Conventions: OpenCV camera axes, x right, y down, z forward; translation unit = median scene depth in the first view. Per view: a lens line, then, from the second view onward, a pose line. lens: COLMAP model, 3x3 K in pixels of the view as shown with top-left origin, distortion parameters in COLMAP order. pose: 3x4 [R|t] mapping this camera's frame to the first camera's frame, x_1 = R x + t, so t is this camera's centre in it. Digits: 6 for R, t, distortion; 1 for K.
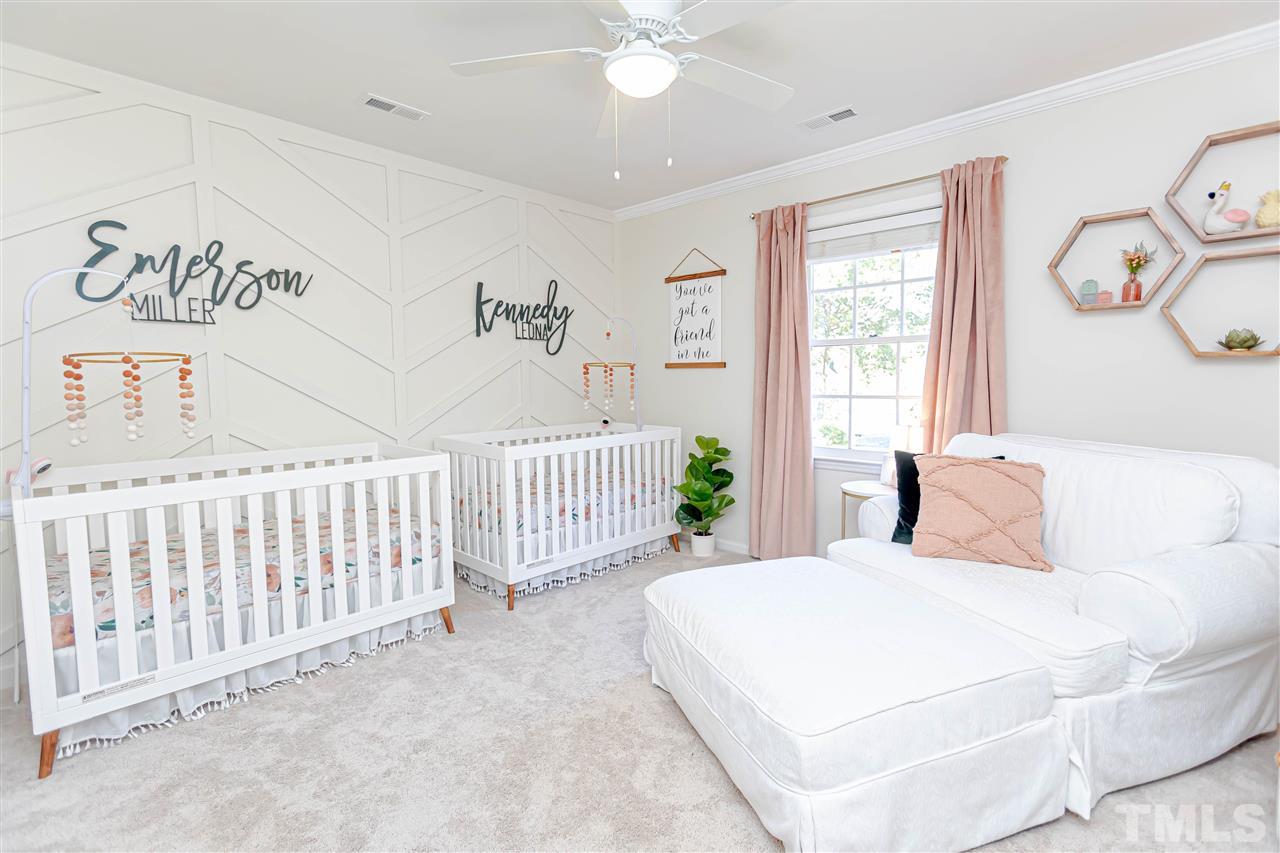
lens RADIAL K [[576.6, 0, 640.9], [0, 576.6, 421.2], [0, 0, 1]] dist [-0.021981, 0.016835]
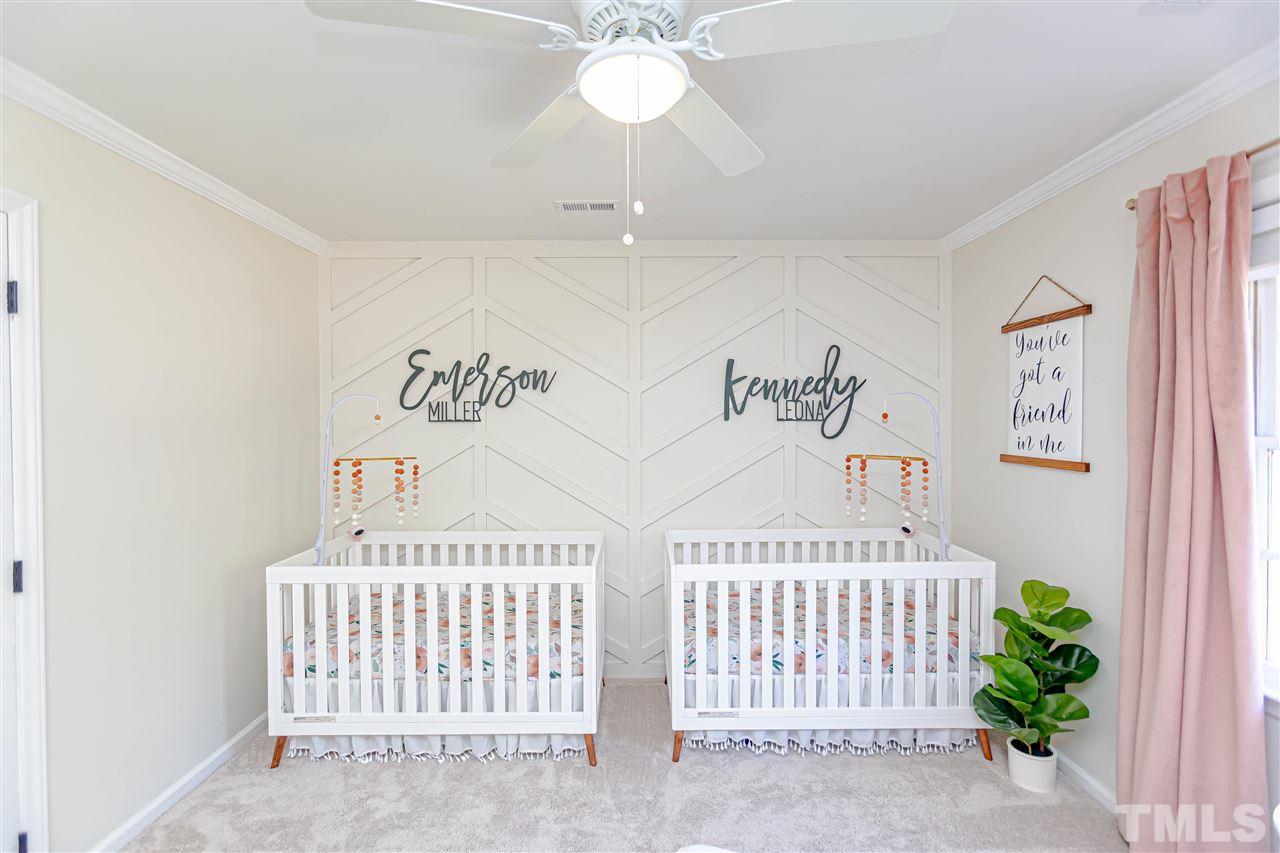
lens RADIAL K [[567.4, 0, 640.8], [0, 567.4, 431.4], [0, 0, 1]] dist [-0.001654, 0.000256]
pose [[0.693874, 0.019121, -0.719843, 0.290822], [-0.059728, 0.997731, -0.031072, -0.106920], [0.717615, 0.064555, 0.693442, 0.335242]]
